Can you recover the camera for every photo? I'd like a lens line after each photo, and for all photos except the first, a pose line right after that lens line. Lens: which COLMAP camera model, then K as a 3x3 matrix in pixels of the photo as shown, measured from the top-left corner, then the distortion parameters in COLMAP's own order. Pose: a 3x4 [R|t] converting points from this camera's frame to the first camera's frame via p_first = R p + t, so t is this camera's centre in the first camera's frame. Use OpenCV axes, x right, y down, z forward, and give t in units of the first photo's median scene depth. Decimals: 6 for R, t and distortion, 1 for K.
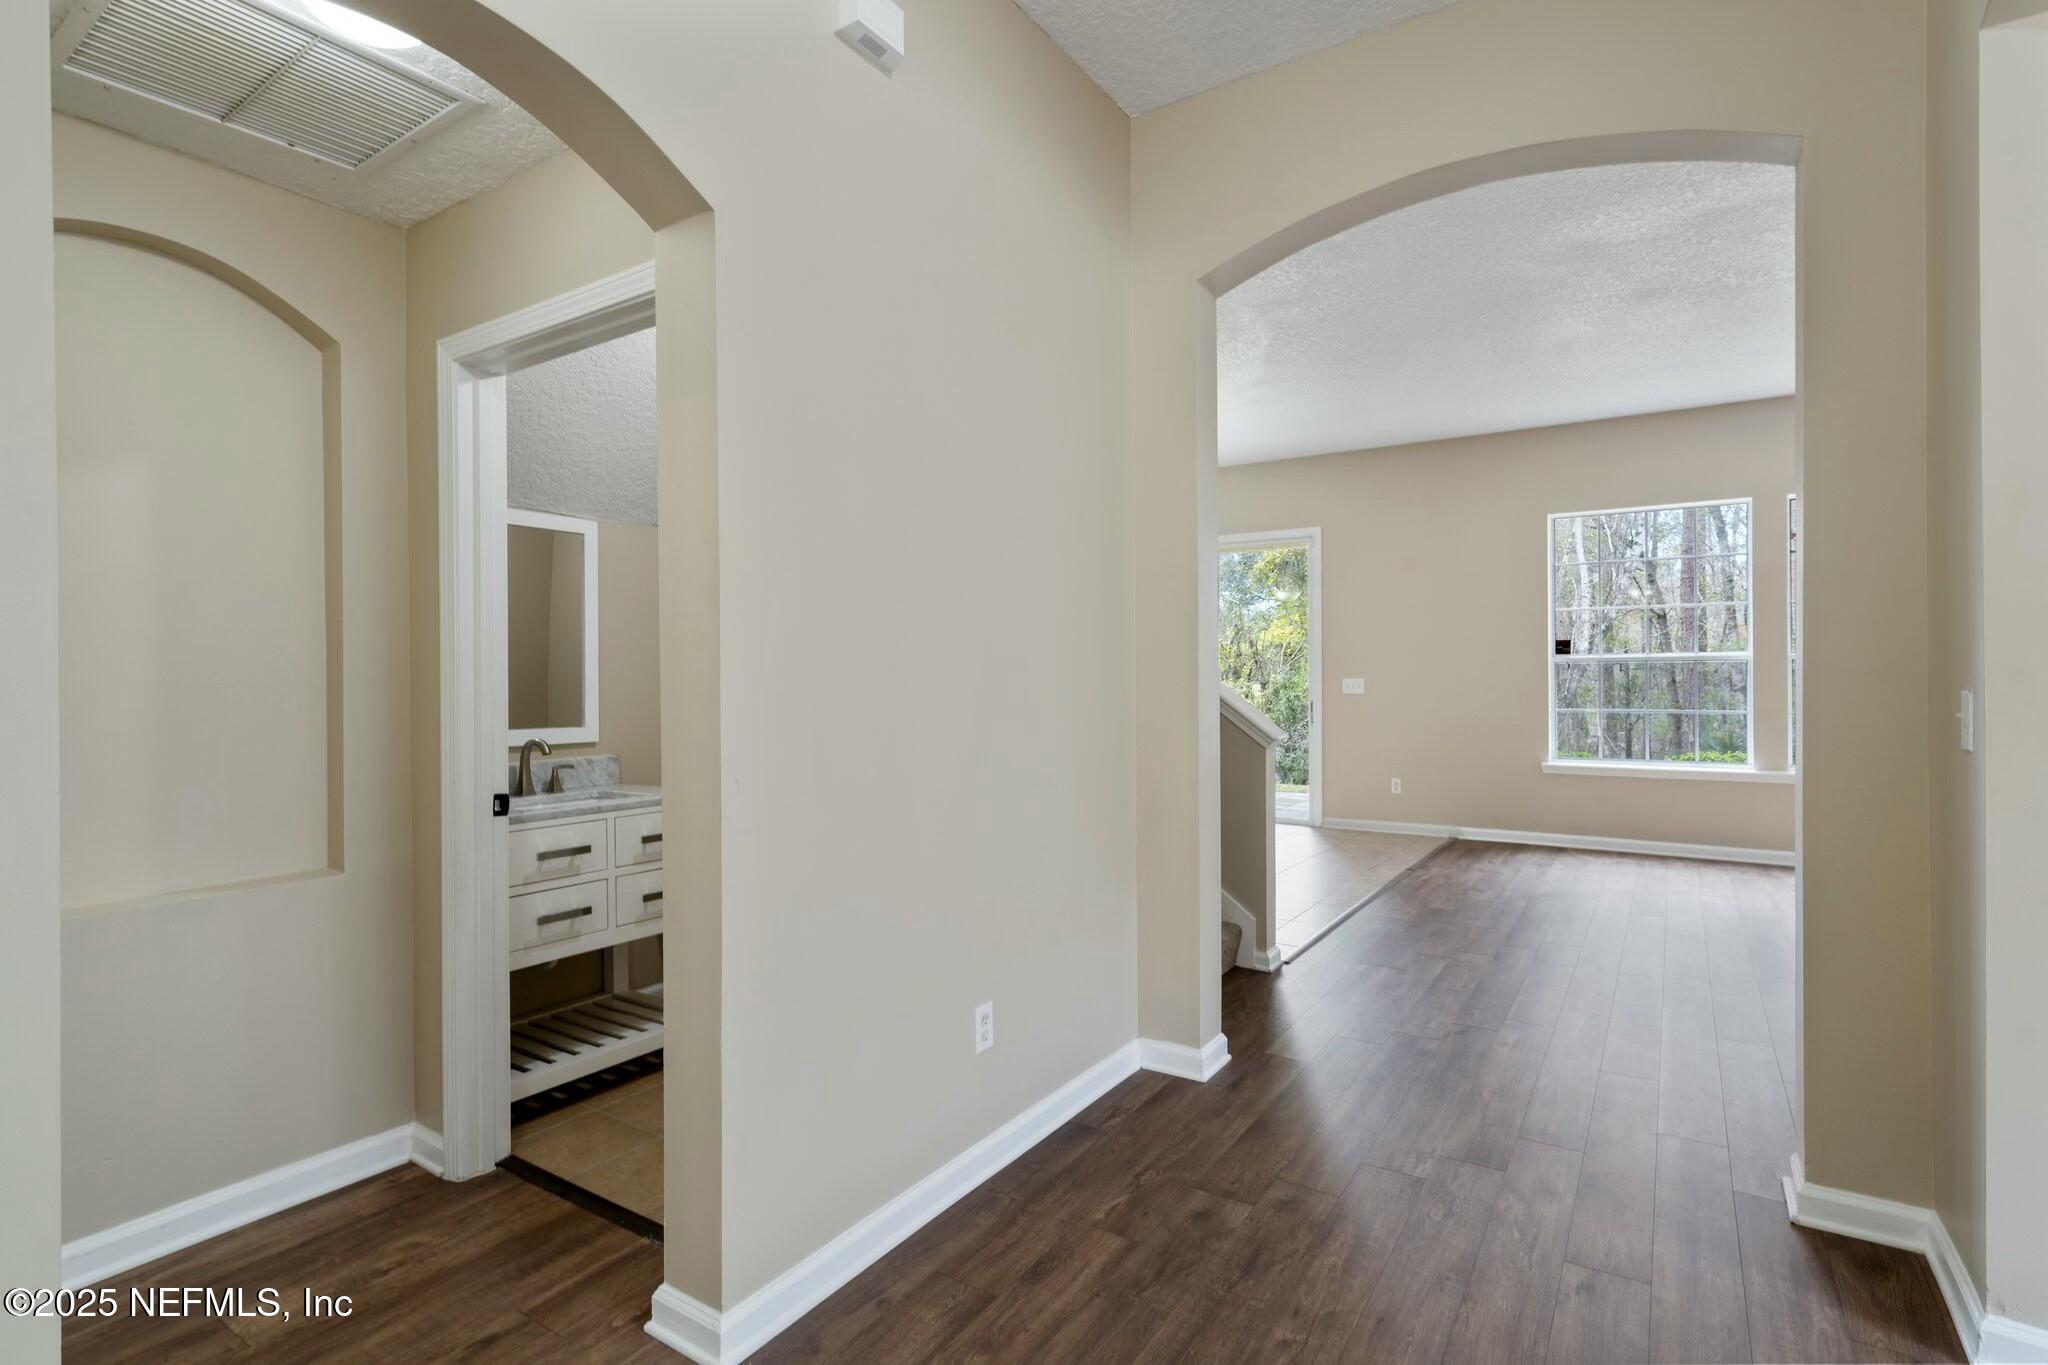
lens RADIAL K [[984.0, 0, 1022.6], [0, 984.0, 683.0], [0, 0, 1]] dist [-0.001481, 0.000955]
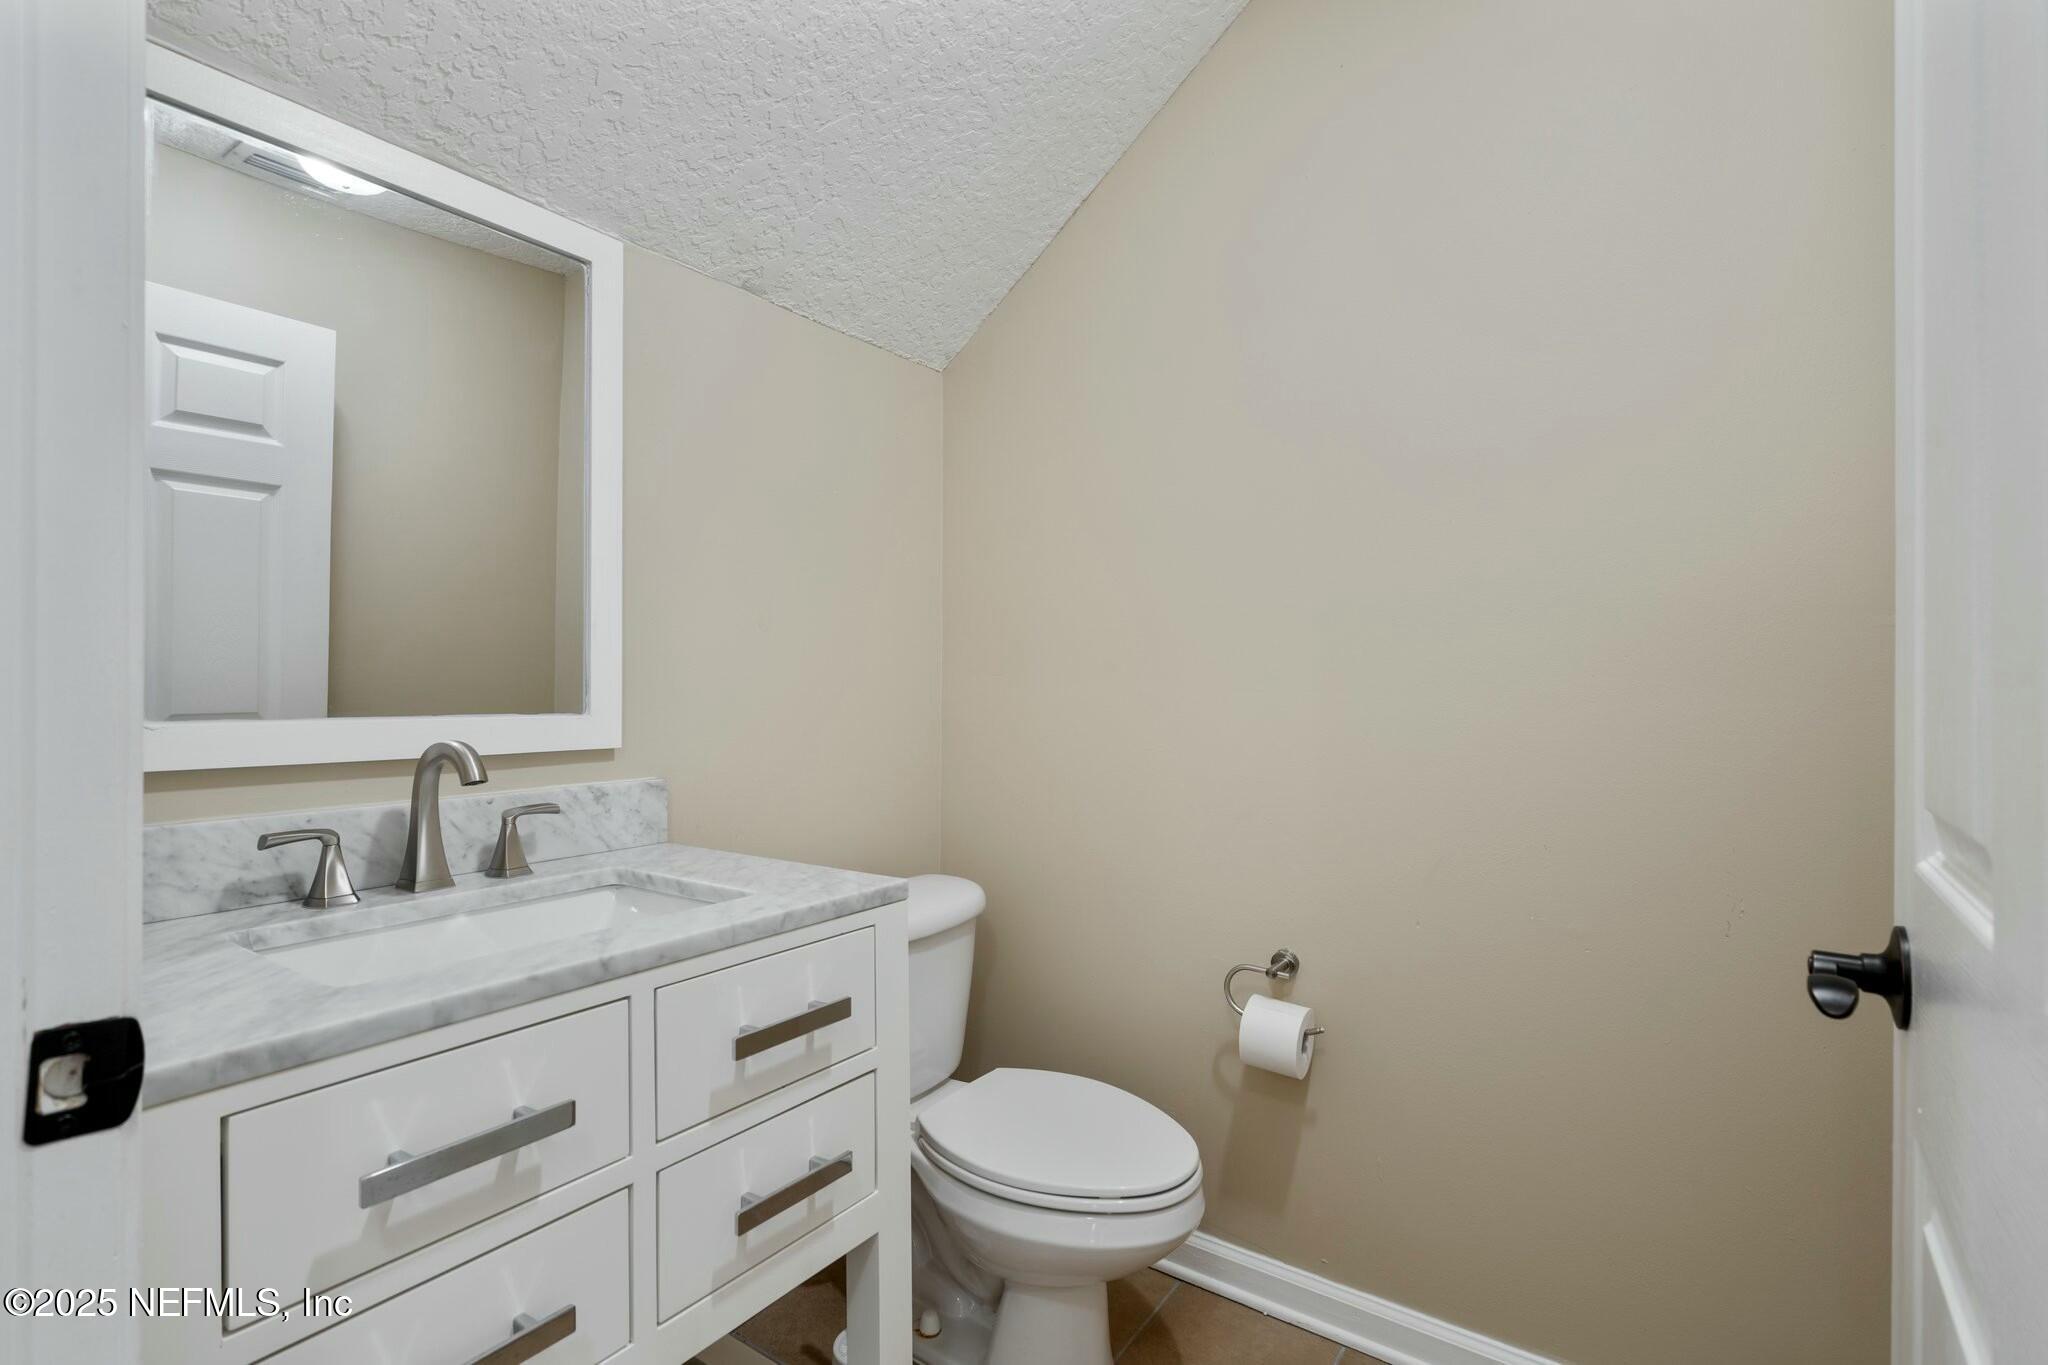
lens RADIAL K [[949.2, 0, 1017.8], [0, 949.2, 683.2], [0, 0, 1]] dist [-0.001510, 0.001071]
pose [[0.999525, 0.006497, -0.030129, -0.260931], [-0.006701, 0.999955, -0.006680, 0.034844], [0.030084, 0.006879, 0.999524, 0.628530]]
